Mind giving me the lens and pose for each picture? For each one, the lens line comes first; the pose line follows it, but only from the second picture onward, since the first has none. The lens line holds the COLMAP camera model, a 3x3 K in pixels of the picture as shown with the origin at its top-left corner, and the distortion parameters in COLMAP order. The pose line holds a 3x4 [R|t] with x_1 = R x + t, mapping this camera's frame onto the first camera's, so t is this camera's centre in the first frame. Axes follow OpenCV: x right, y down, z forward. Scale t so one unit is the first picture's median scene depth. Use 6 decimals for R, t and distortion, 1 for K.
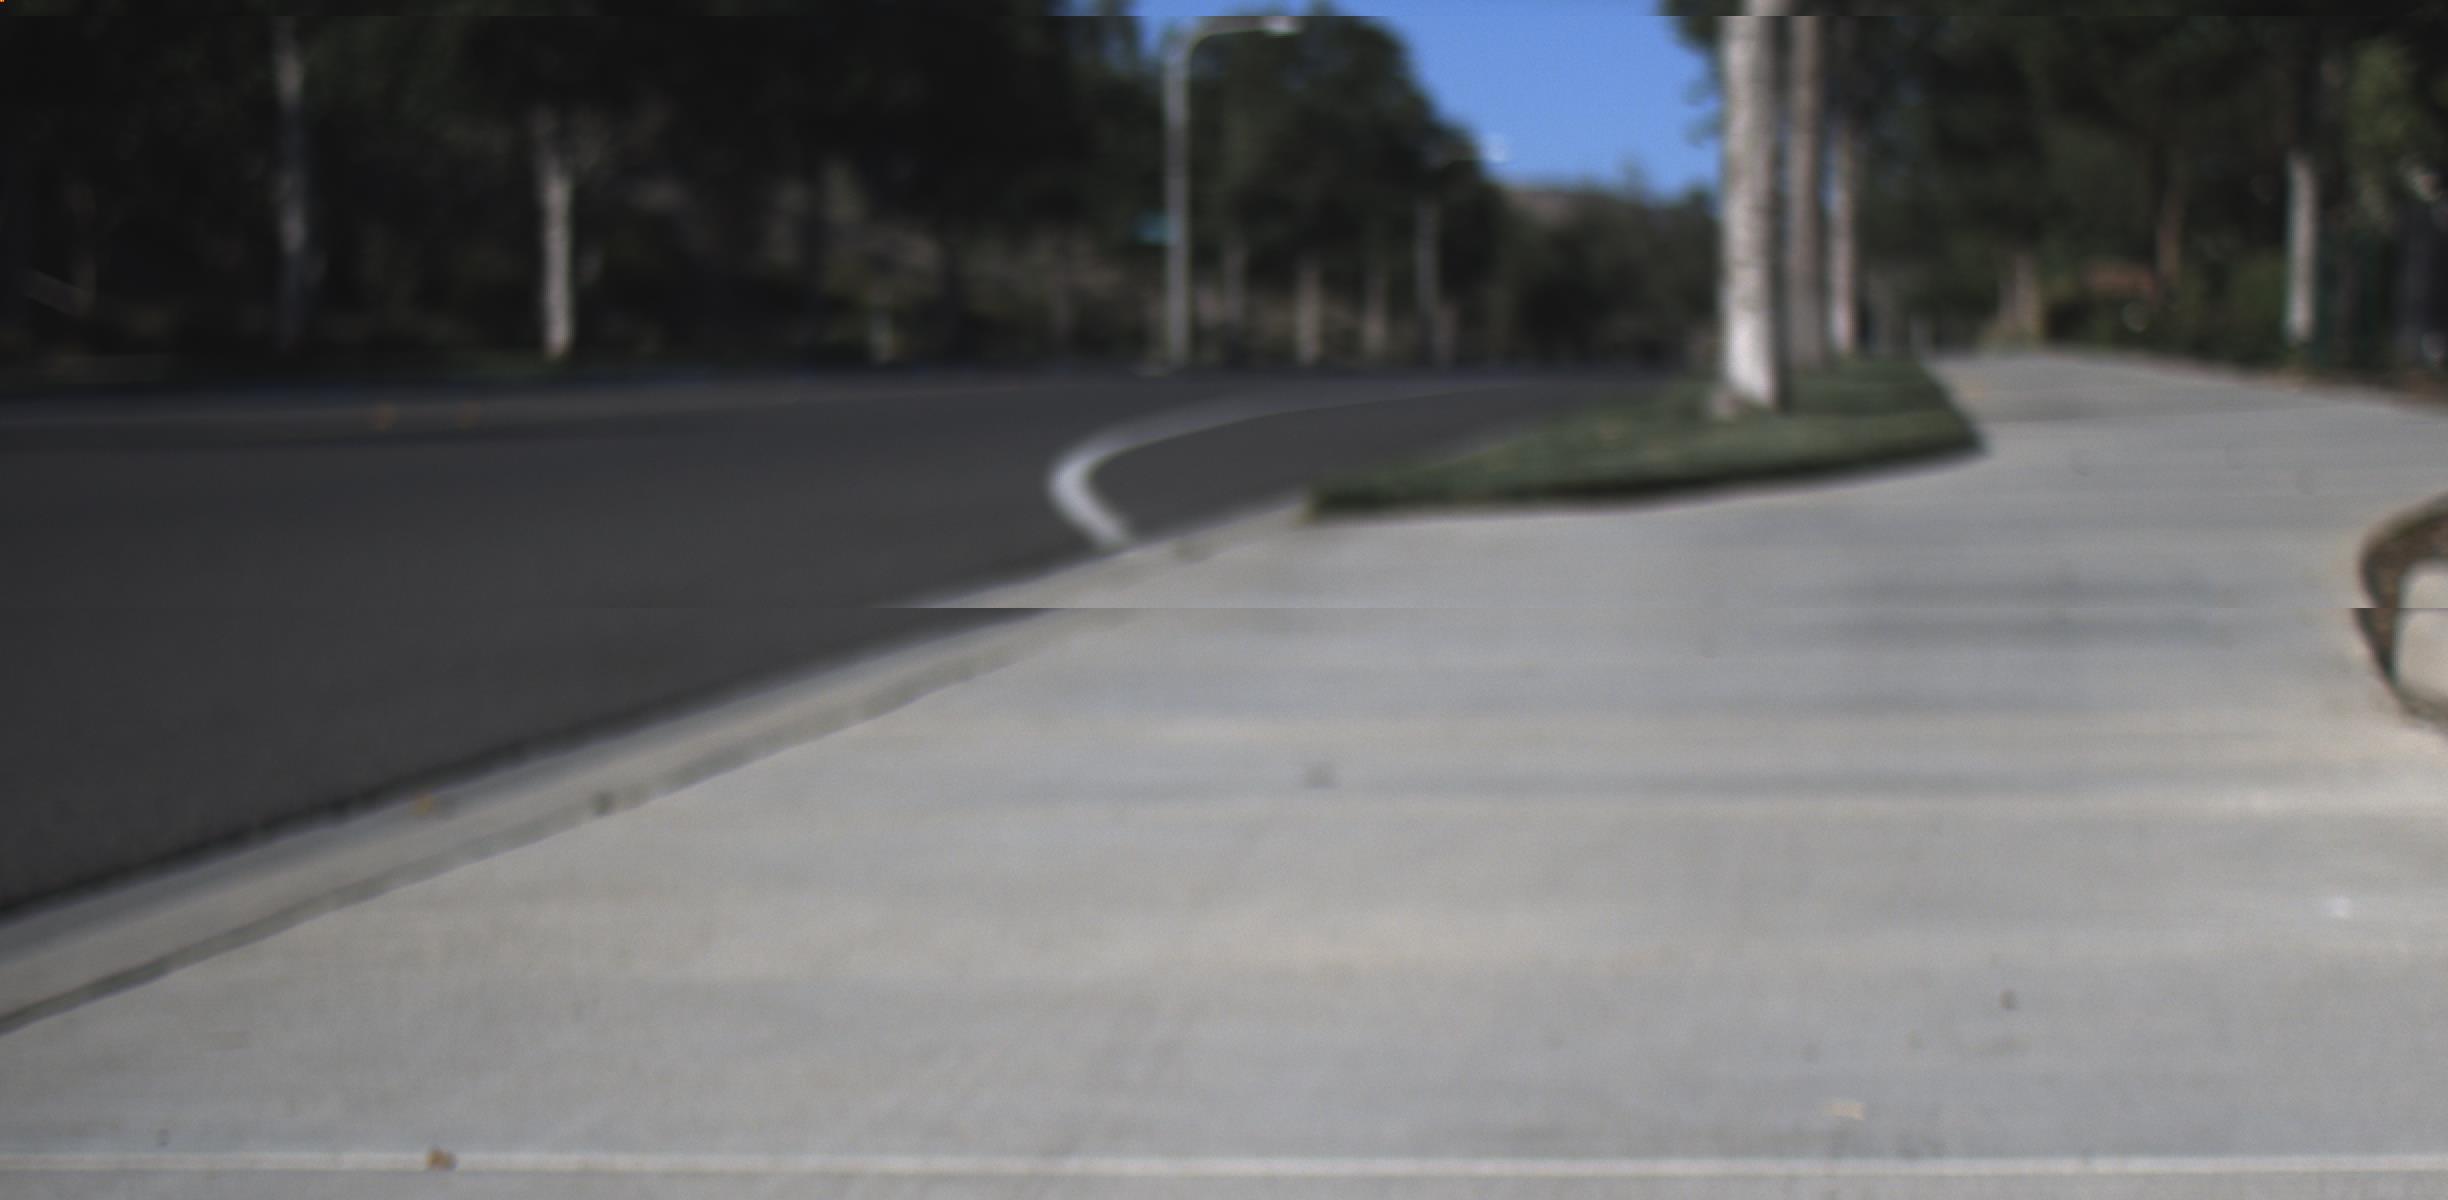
lens RADIAL K [[5500.5, 0, 1224.0], [0, 5500.5, 600.0], [0, 0, 1]] dist [0.023670, 2.142559]
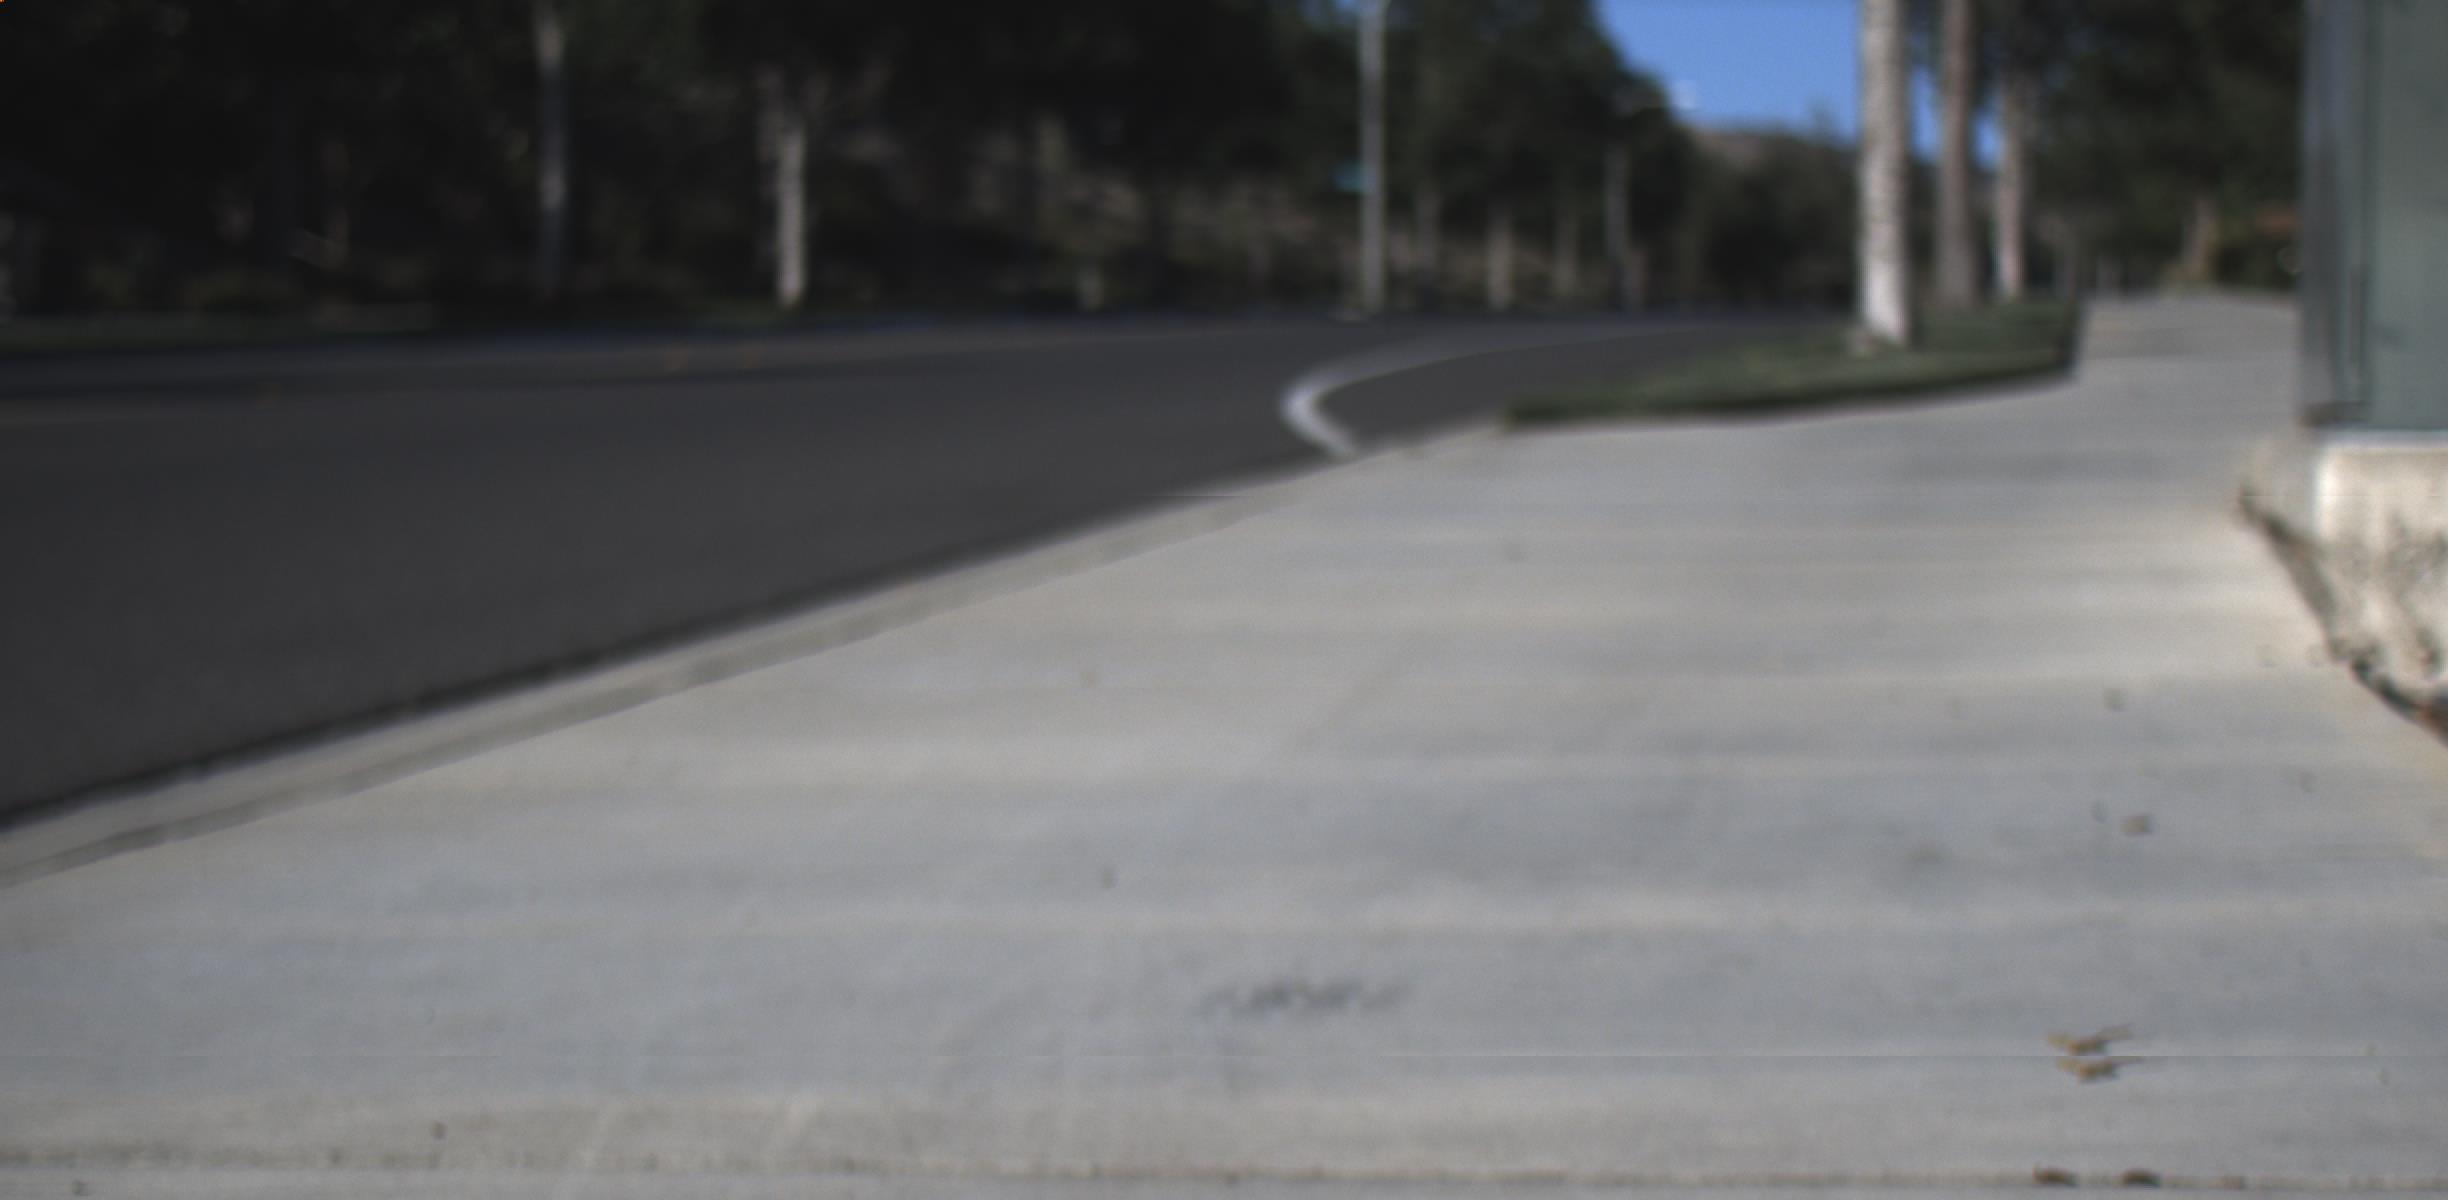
lens RADIAL K [[5500.5, 0, 1224.0], [0, 5500.5, 600.0], [0, 0, 1]] dist [0.023670, 2.142559]
pose [[0.999389, -0.002280, -0.034880, -0.000694], [0.002627, 0.999947, 0.009922, 0.001569], [0.034855, -0.010007, 0.999342, -0.037295]]
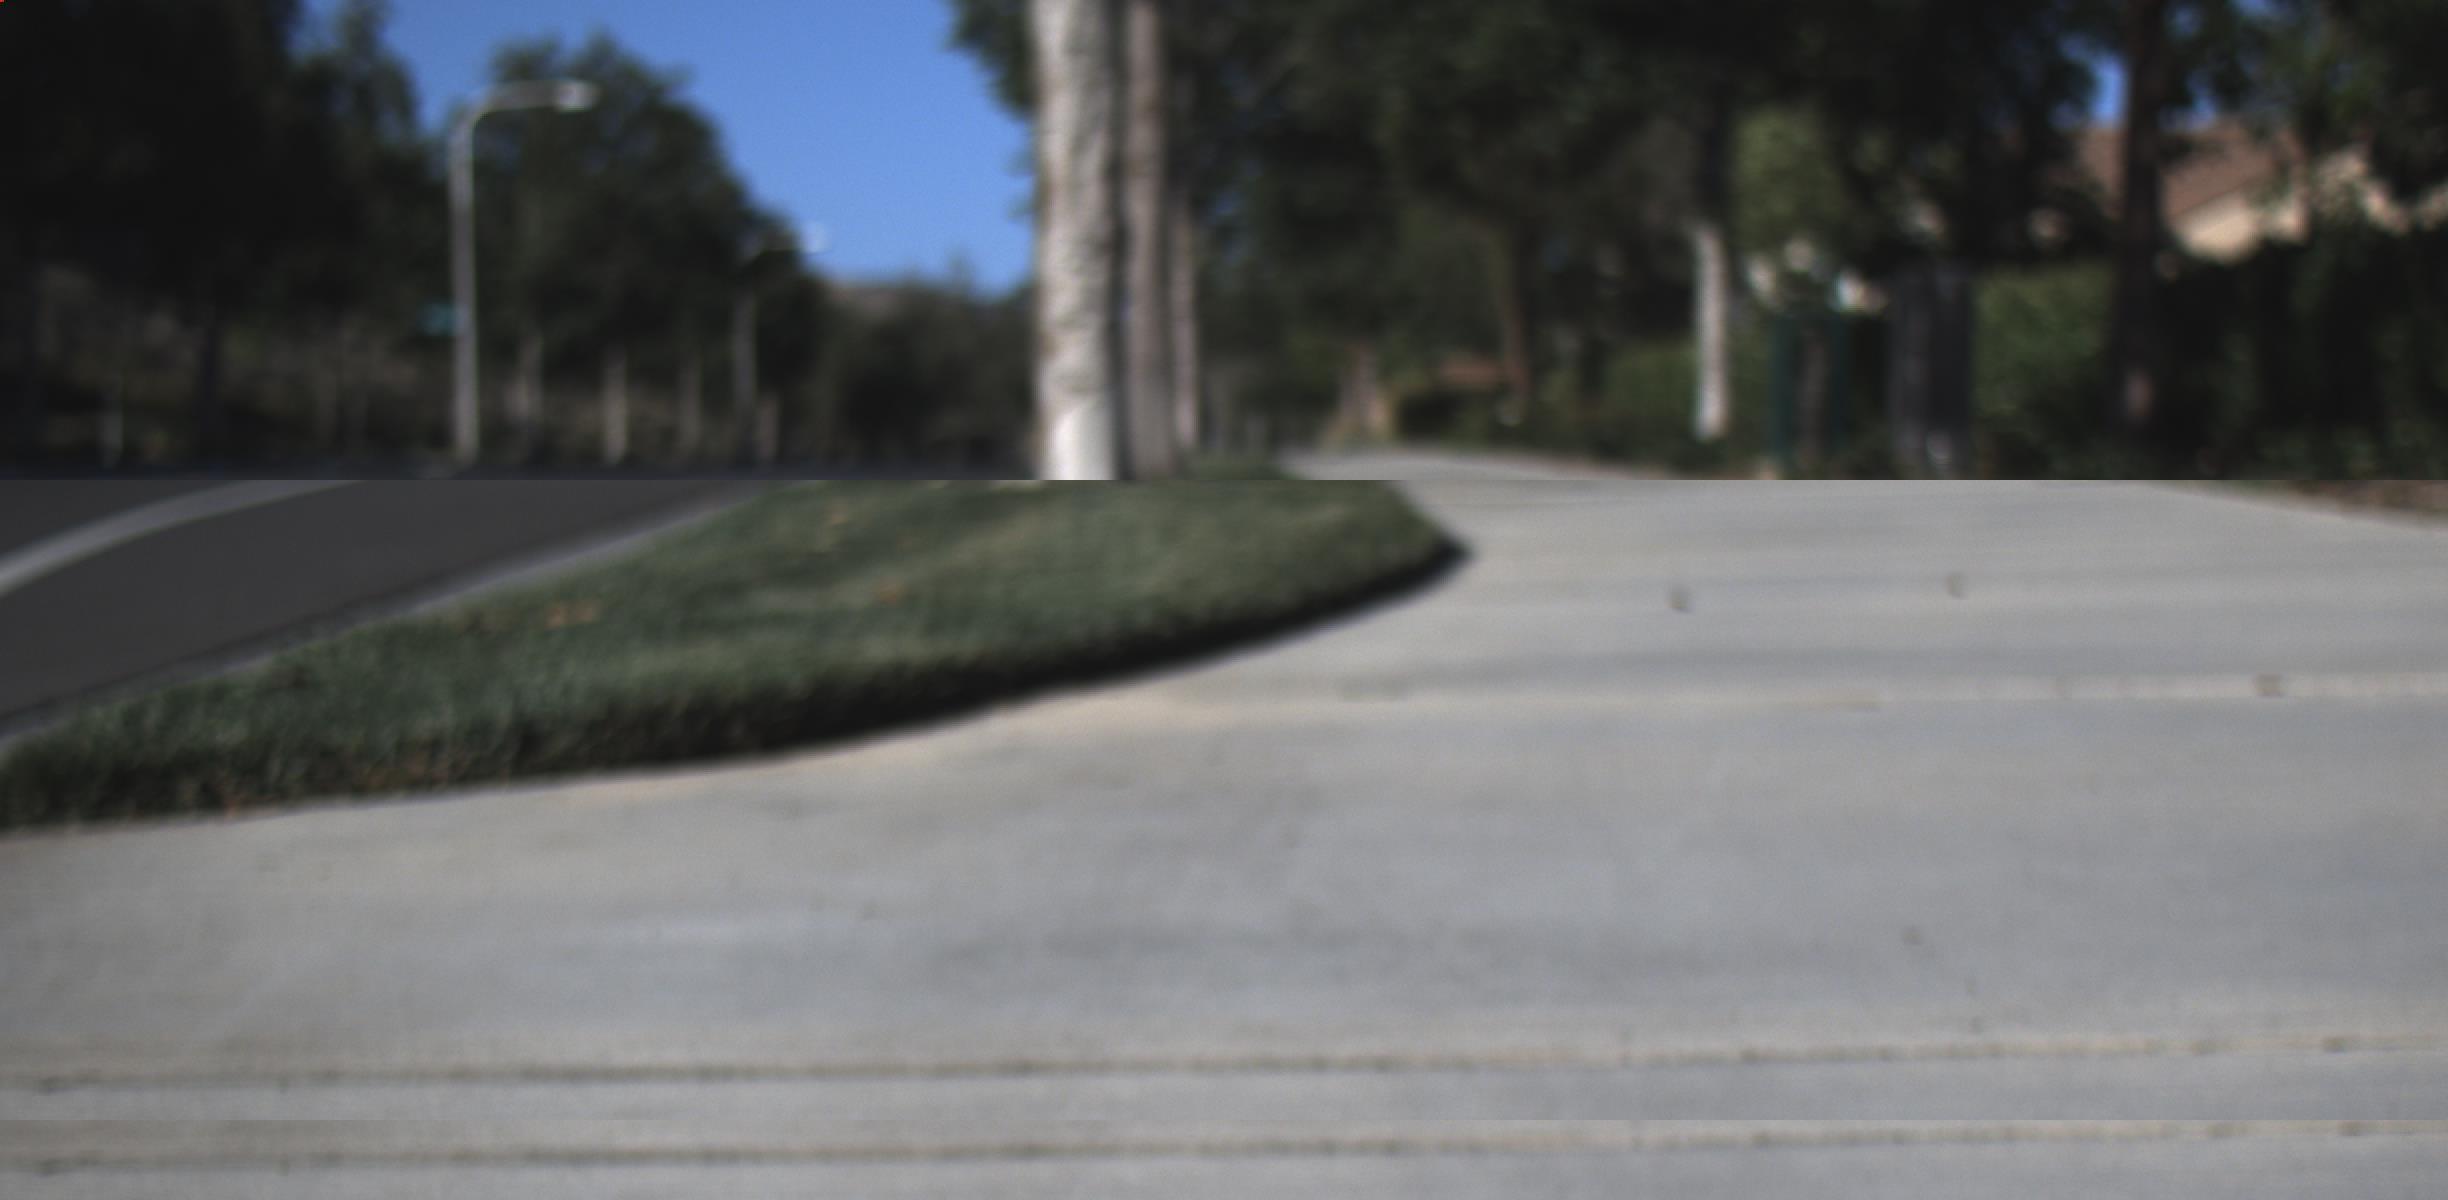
lens RADIAL K [[5500.5, 0, 1224.0], [0, 5500.5, 600.0], [0, 0, 1]] dist [0.023670, 2.142559]
pose [[0.992667, -0.005909, 0.120735, 0.007555], [0.008033, 0.999821, -0.017115, -0.003859], [-0.120613, 0.017959, 0.992537, 0.078404]]
